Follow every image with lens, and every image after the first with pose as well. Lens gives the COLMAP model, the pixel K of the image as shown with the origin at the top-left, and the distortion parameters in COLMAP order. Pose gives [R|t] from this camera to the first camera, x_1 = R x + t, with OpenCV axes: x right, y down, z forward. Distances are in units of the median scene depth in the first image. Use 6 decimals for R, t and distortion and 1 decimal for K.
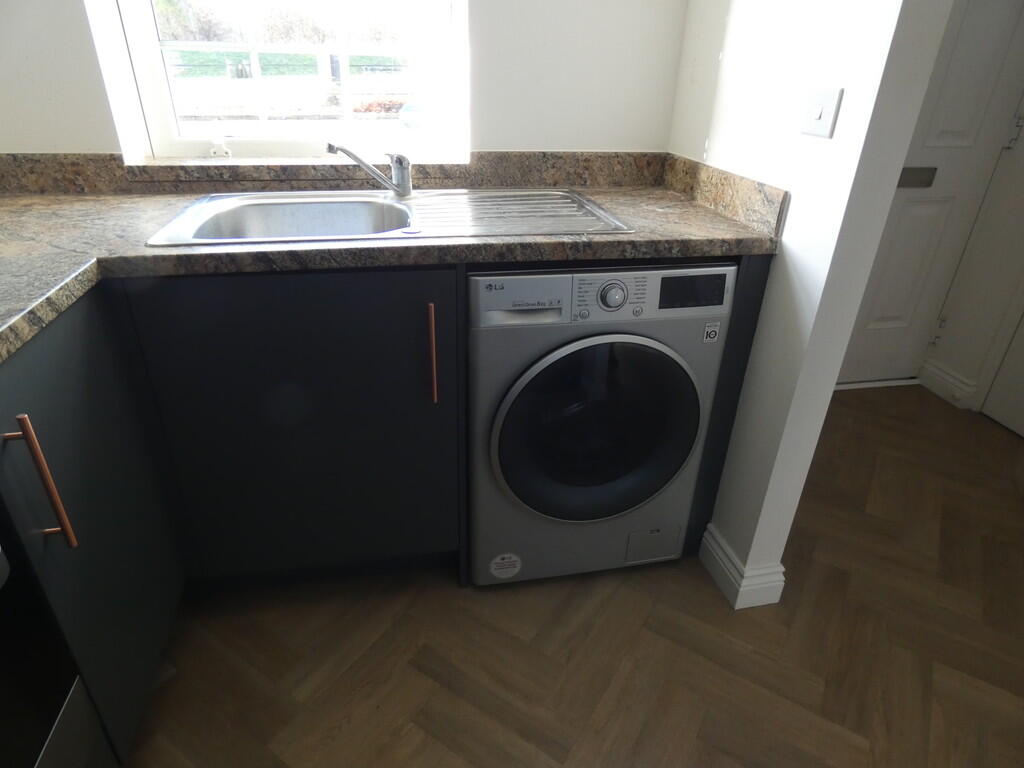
lens RADIAL K [[613.2, 0, 509.7], [0, 613.2, 379.7], [0, 0, 1]] dist [0.030724, -0.038041]
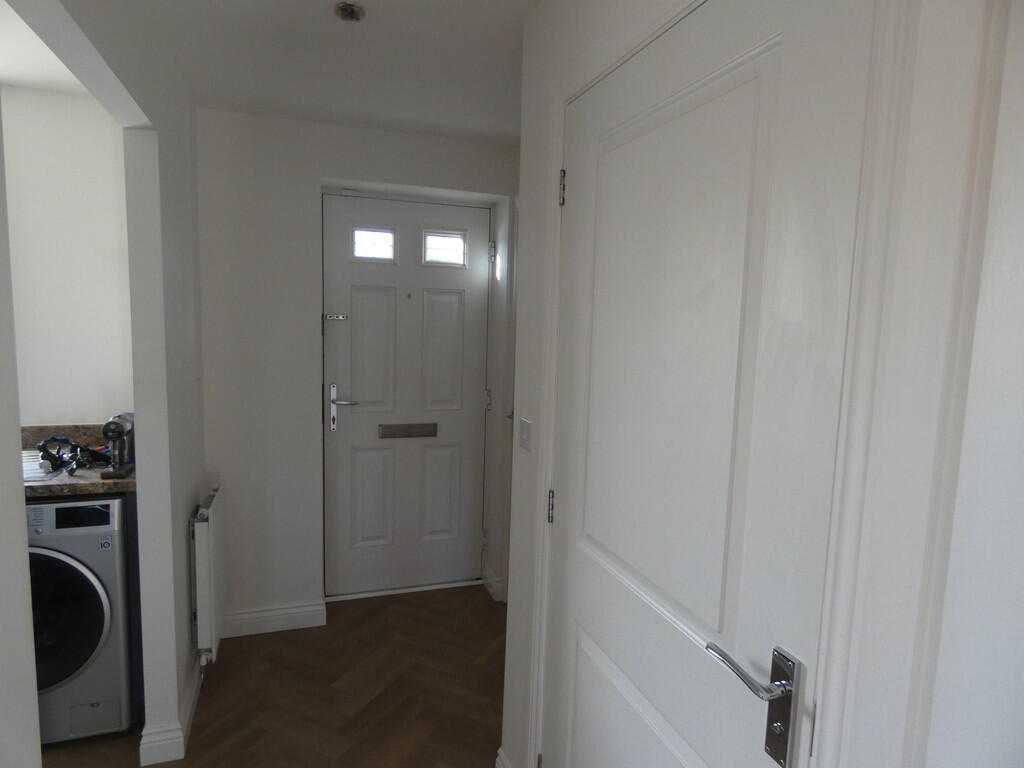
lens RADIAL K [[613.2, 0, 509.7], [0, 613.2, 379.7], [0, 0, 1]] dist [0.030724, -0.038041]
pose [[0.989595, -0.011045, 0.143454, 0.922445], [0.062861, 0.930045, -0.362028, 0.132992], [-0.129420, 0.367279, 0.921063, -0.557000]]
